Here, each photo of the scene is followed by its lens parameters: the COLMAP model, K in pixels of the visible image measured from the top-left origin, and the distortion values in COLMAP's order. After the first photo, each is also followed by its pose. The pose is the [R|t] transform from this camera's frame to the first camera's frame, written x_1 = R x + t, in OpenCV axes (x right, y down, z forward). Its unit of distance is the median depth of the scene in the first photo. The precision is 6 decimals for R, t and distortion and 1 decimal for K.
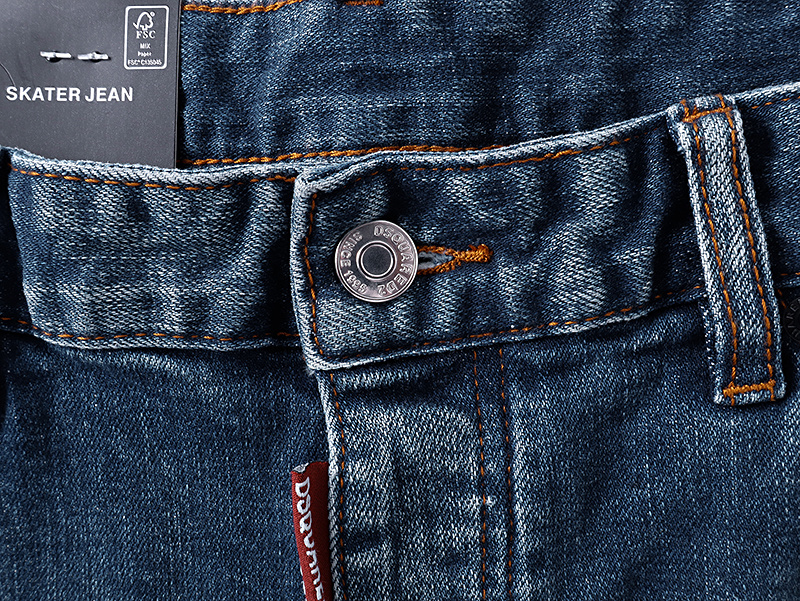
lens RADIAL K [[798.9, 0, 400.0], [0, 798.9, 300.5], [0, 0, 1]] dist [0.019476, -0.008152]
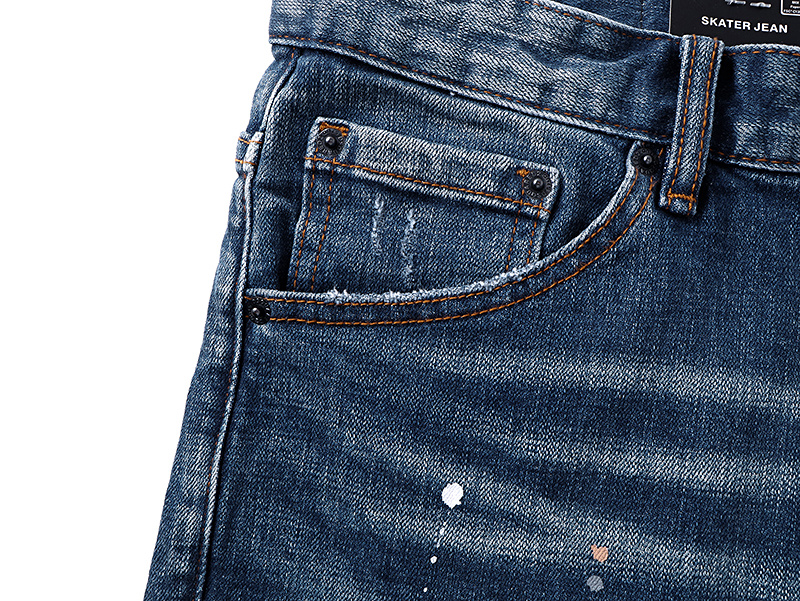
lens RADIAL K [[798.9, 0, 400.0], [0, 798.9, 300.5], [0, 0, 1]] dist [0.019476, -0.008152]
pose [[0.991650, 0.118641, 0.050547, -1.181494], [-0.104046, 0.967626, -0.229943, 0.743329], [-0.076192, 0.222764, 0.971891, -0.367269]]
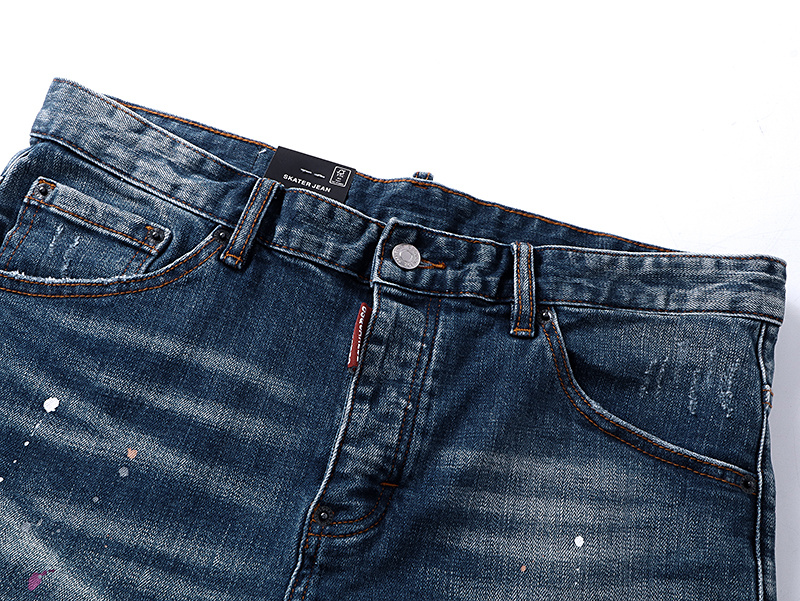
lens RADIAL K [[798.9, 0, 400.0], [0, 798.9, 300.5], [0, 0, 1]] dist [0.019476, -0.008152]
pose [[0.944025, 0.318711, 0.085089, -0.237266], [-0.231480, 0.823799, -0.517467, 1.520450], [-0.235019, 0.468806, 0.851462, -1.298841]]
